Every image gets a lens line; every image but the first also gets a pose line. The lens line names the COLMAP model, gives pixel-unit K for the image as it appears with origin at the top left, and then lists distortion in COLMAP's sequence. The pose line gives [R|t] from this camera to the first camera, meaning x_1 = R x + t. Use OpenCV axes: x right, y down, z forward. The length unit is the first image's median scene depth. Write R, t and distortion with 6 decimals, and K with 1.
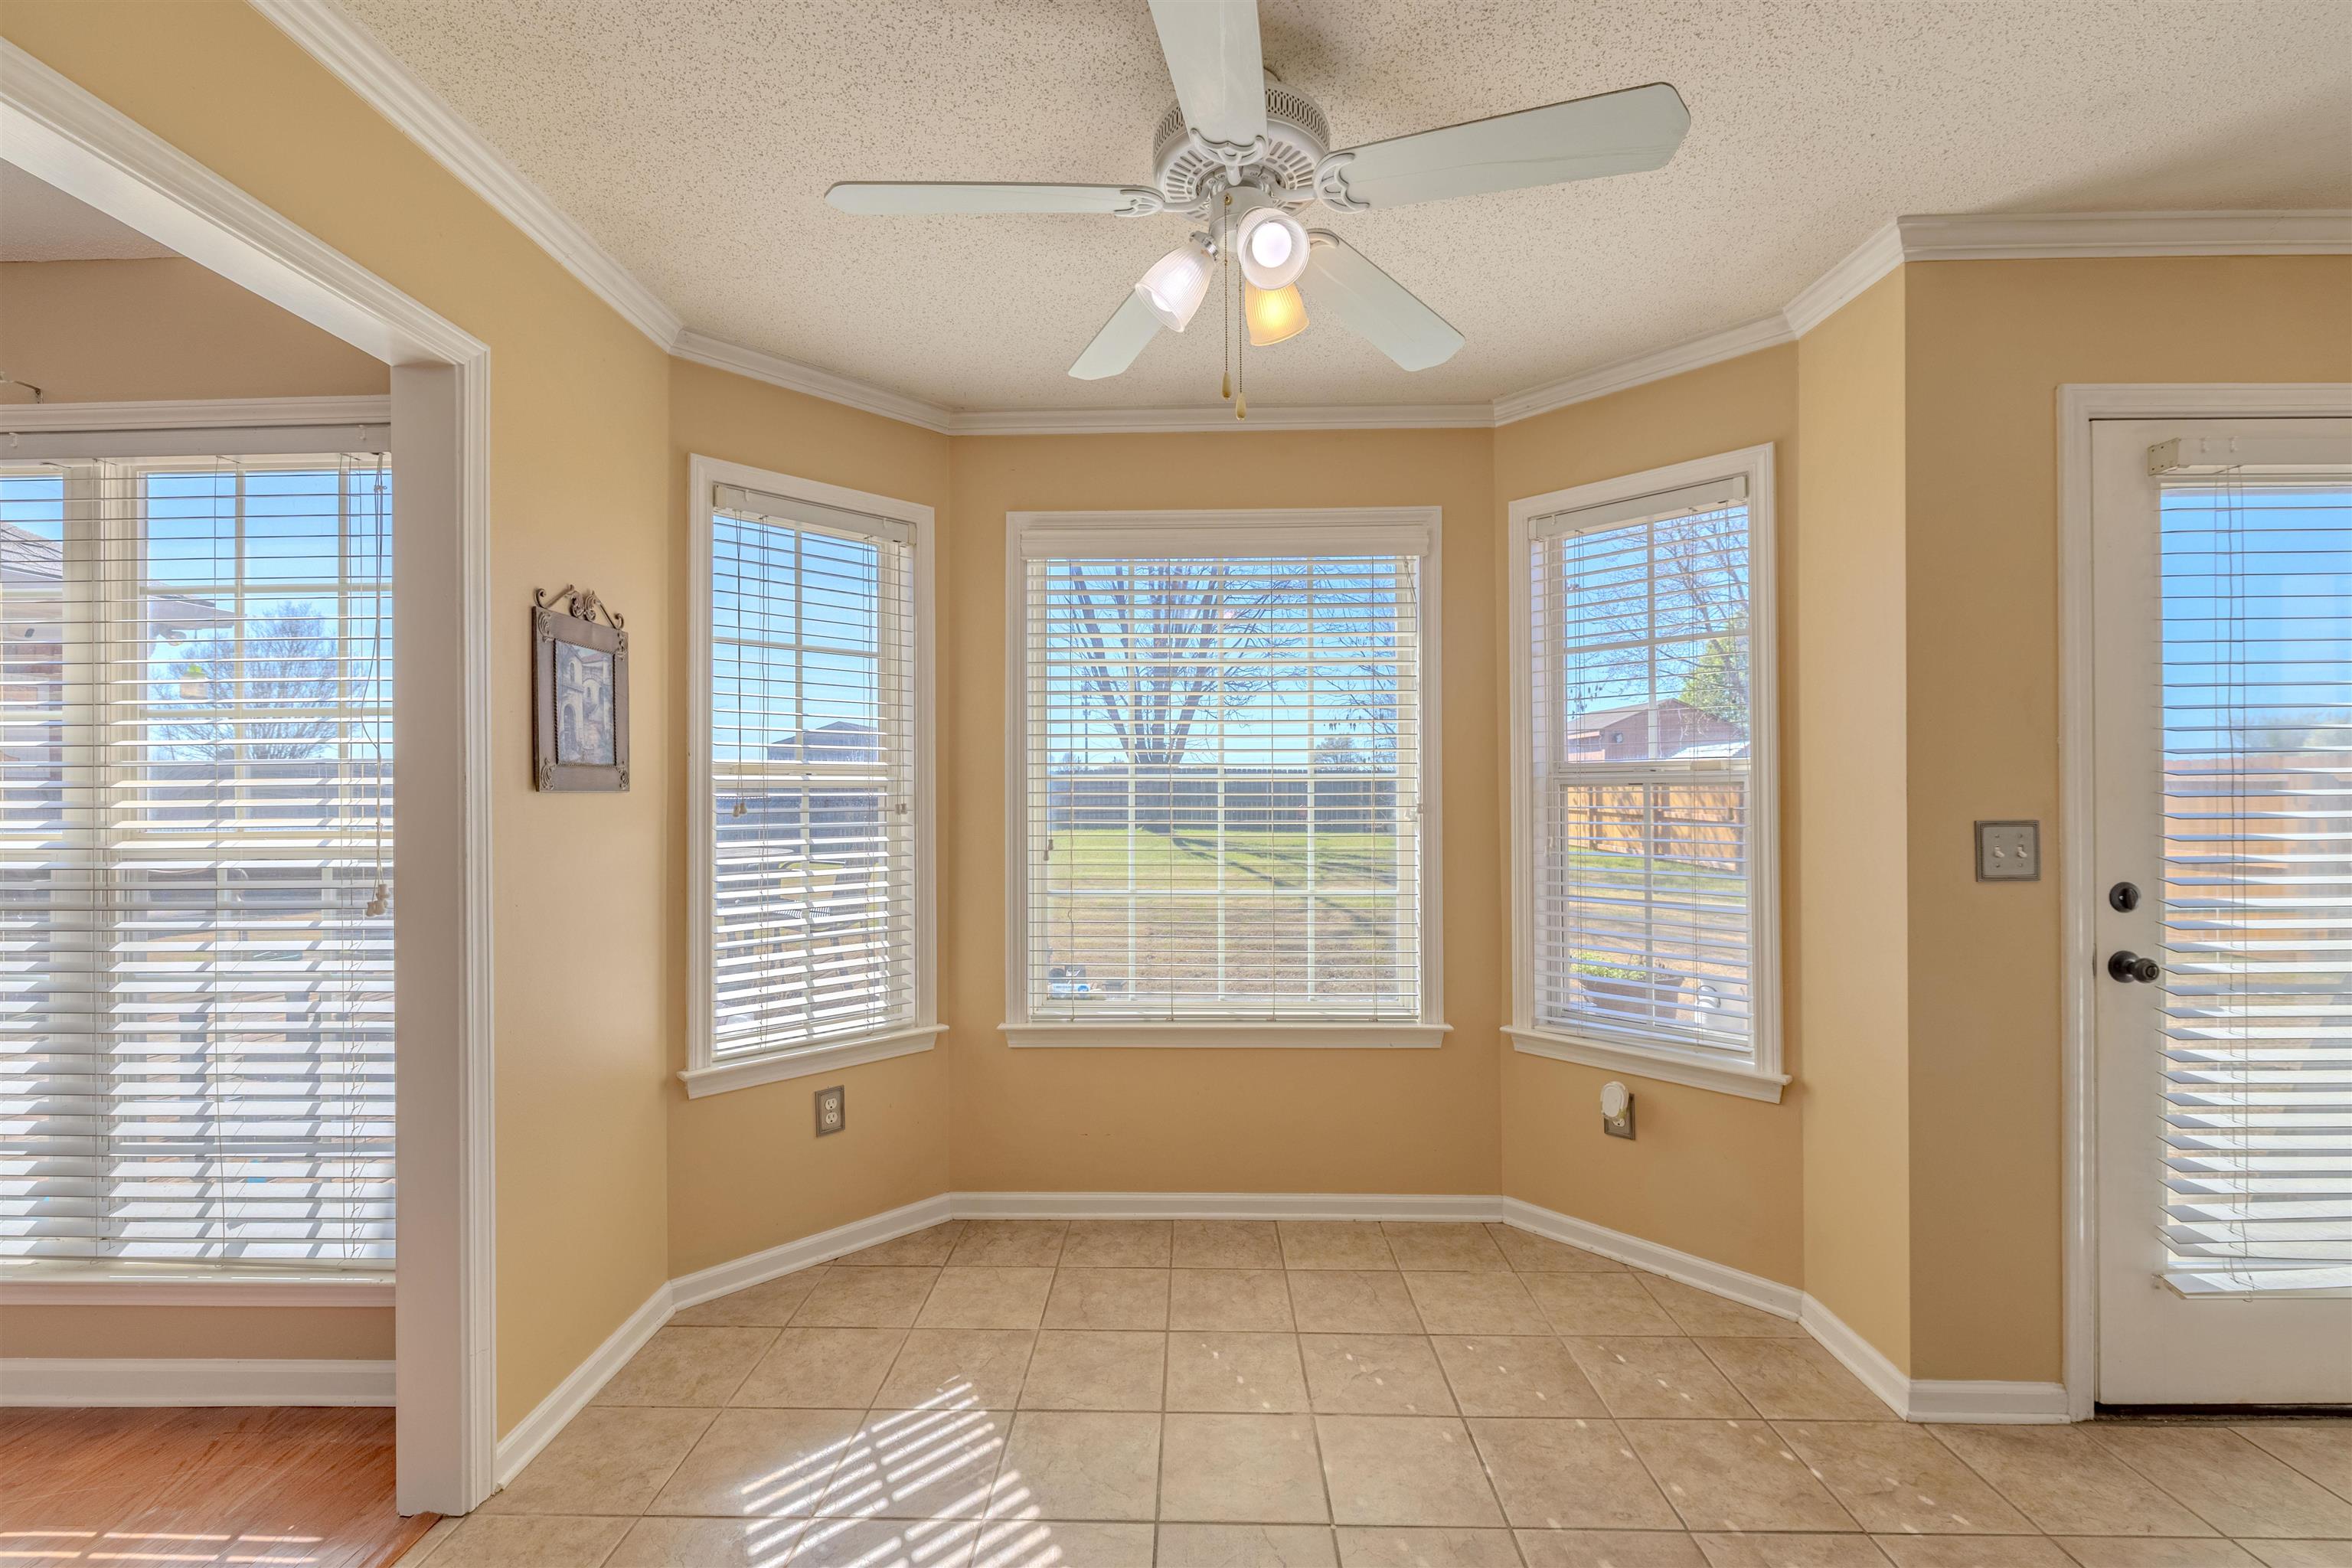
lens RADIAL K [[984.6, 0, 1168.4], [0, 984.6, 789.1], [0, 0, 1]] dist [-0.005310, -0.000393]
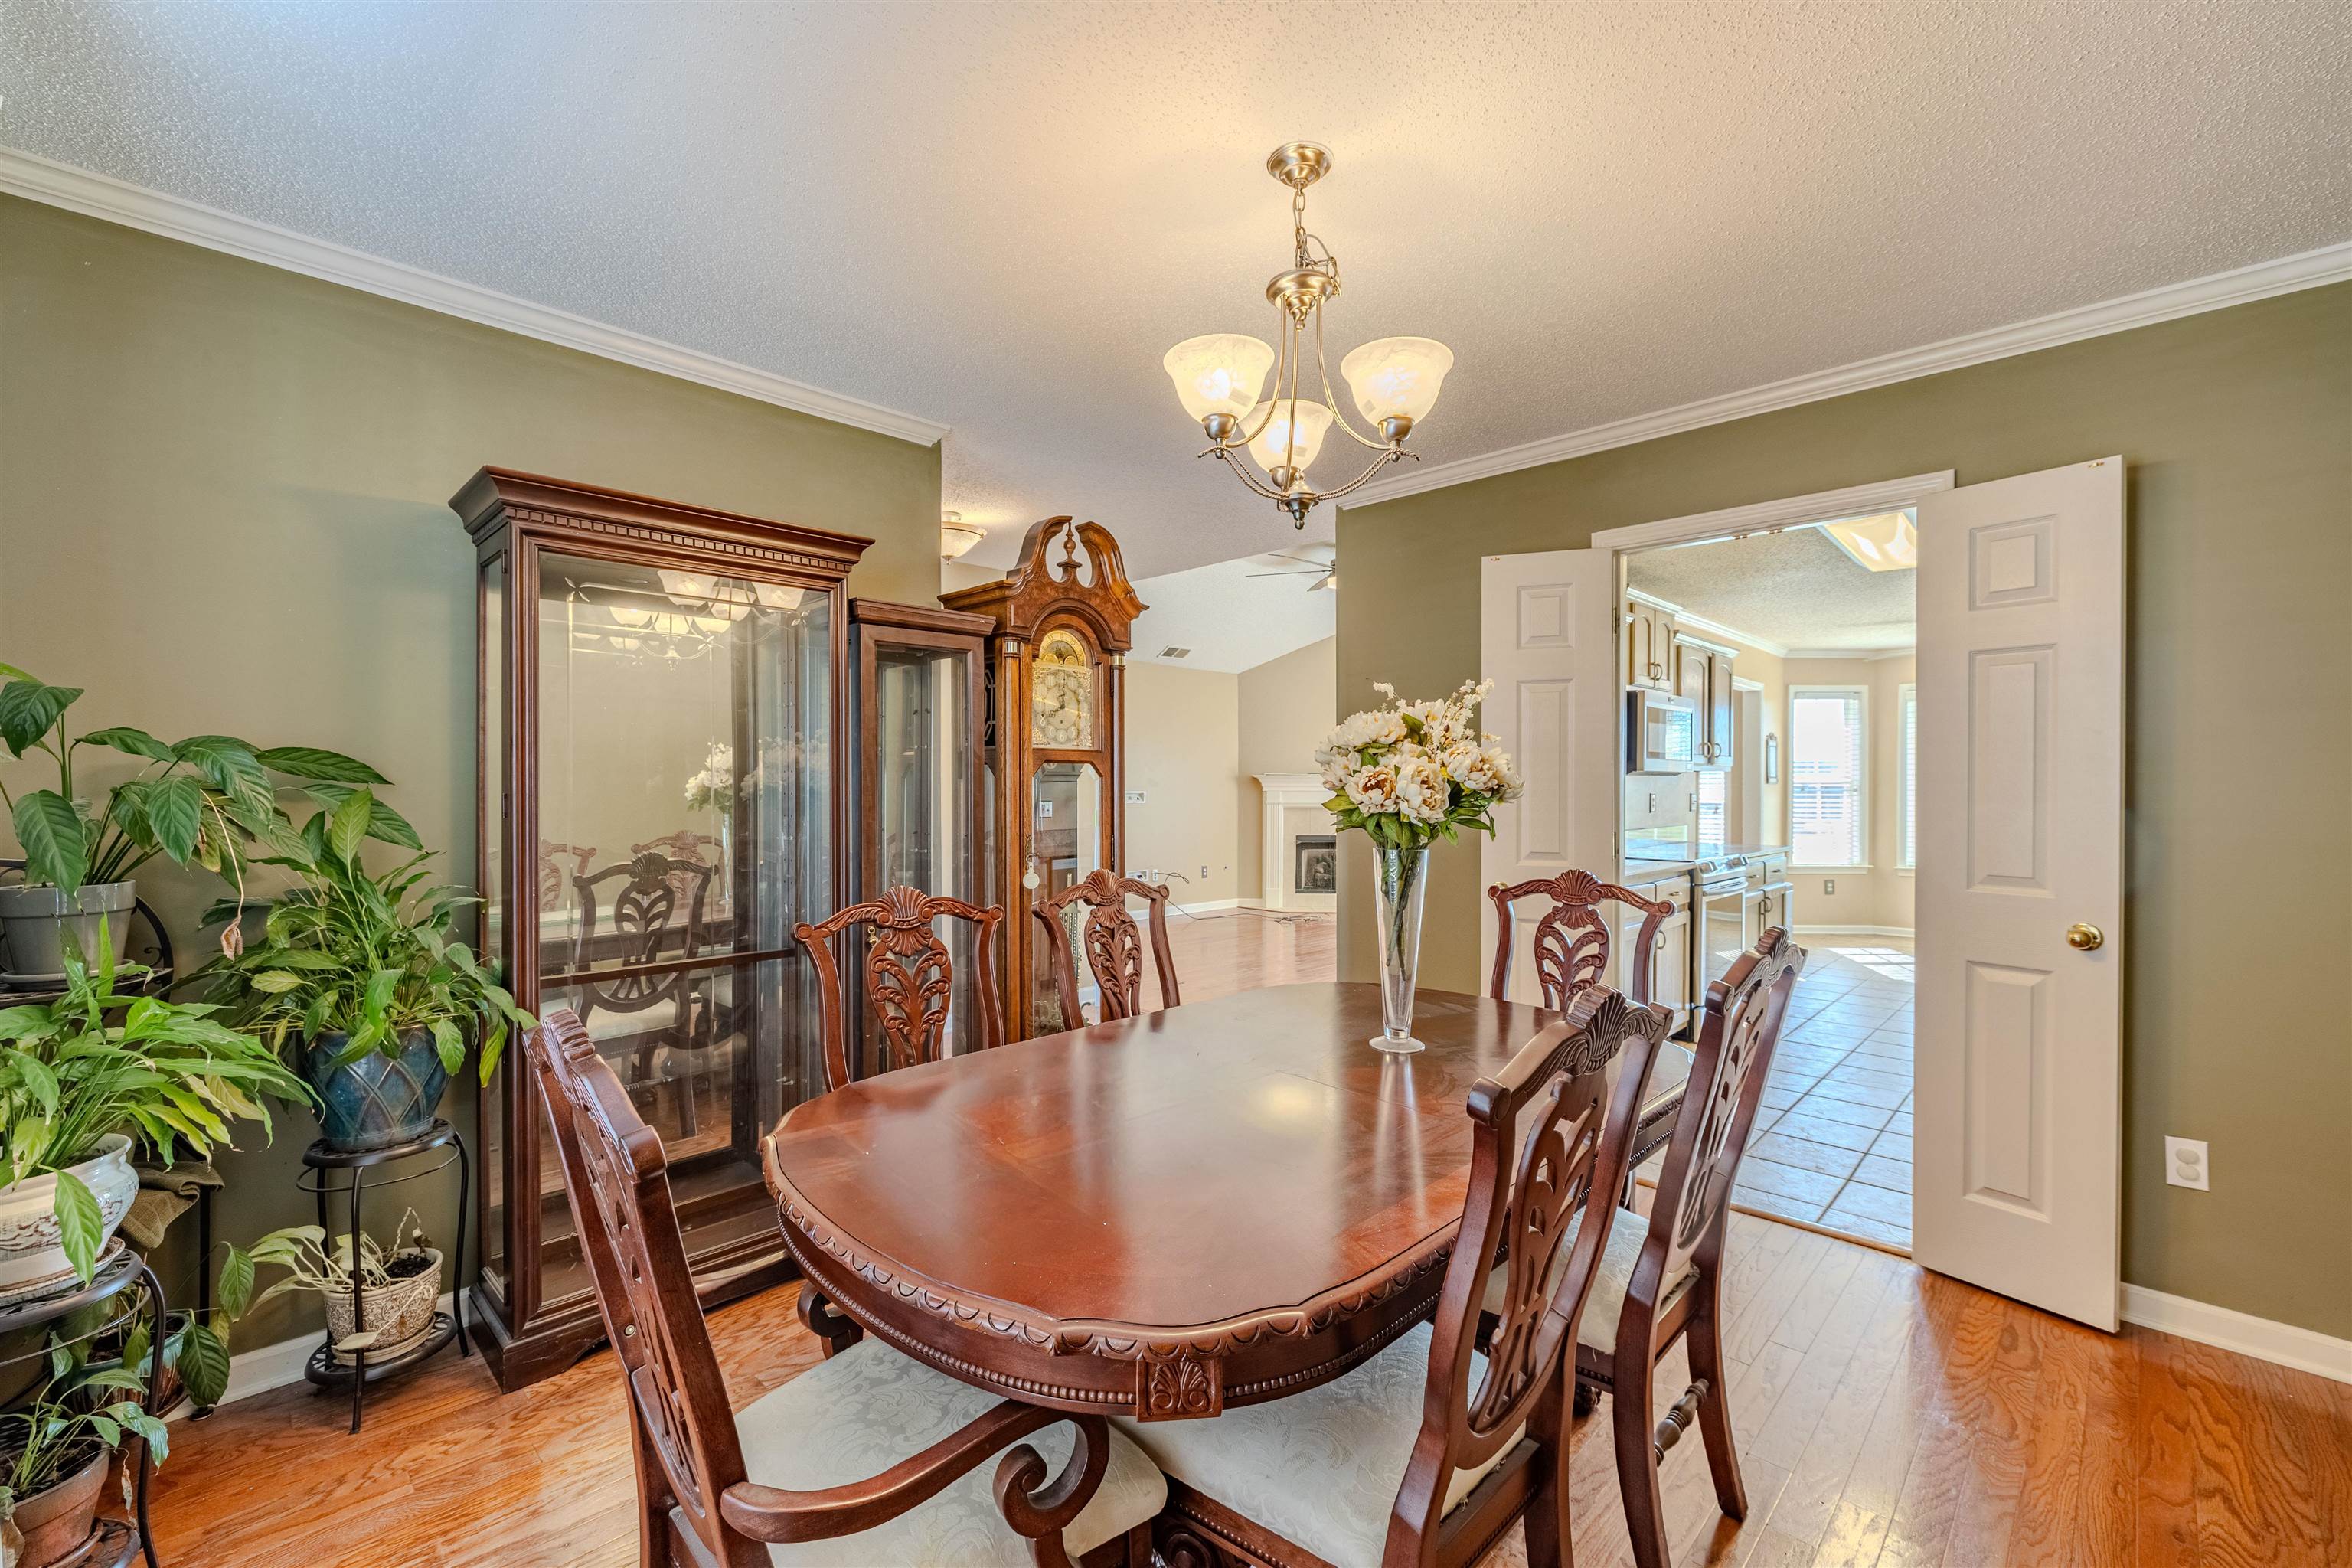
lens RADIAL K [[984.6, 0, 1168.4], [0, 984.6, 789.1], [0, 0, 1]] dist [-0.005310, -0.000393]
pose [[0.726773, 0.008139, -0.686830, 0.251065], [-0.002277, 0.999953, 0.009439, -0.005054], [0.686874, -0.005296, 0.726757, -2.524162]]
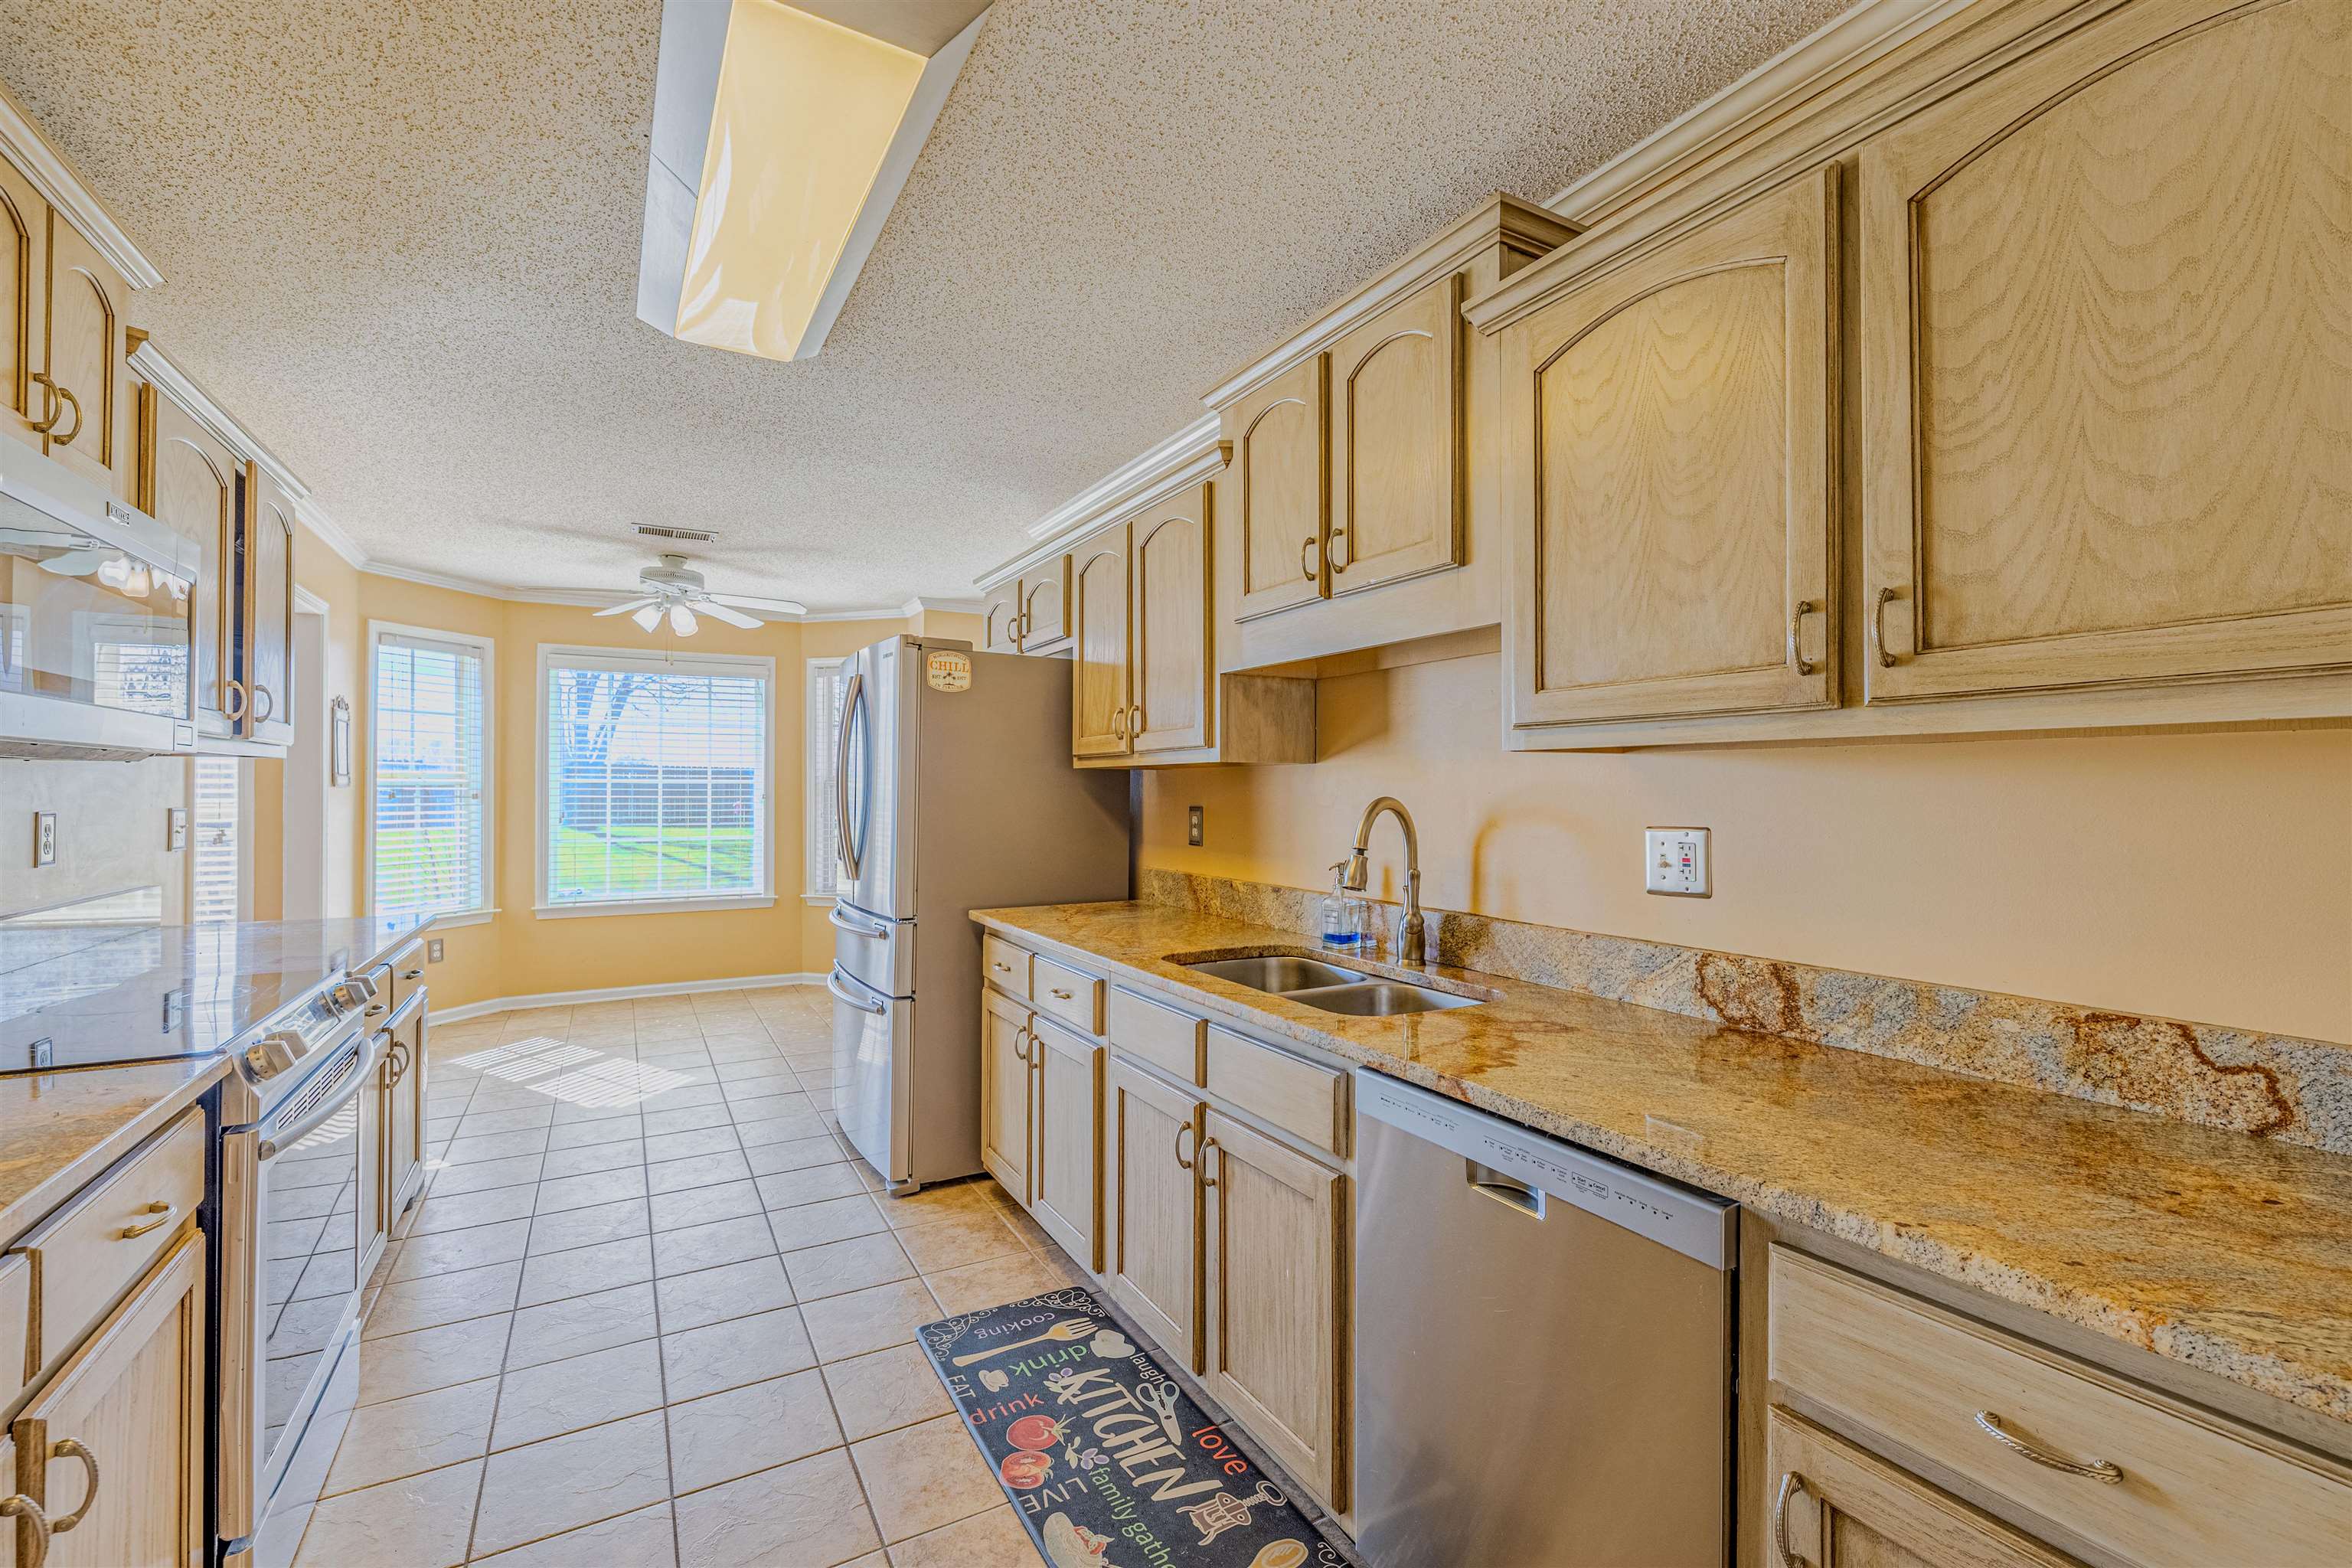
lens RADIAL K [[999.1, 0, 1178.0], [0, 999.1, 787.5], [0, 0, 1]] dist [-0.003783, -0.000398]
pose [[0.857420, 0.006592, 0.514576, -0.094907], [-0.006539, 0.999977, -0.001913, -0.002118], [-0.514577, -0.001725, 0.857443, -1.361101]]
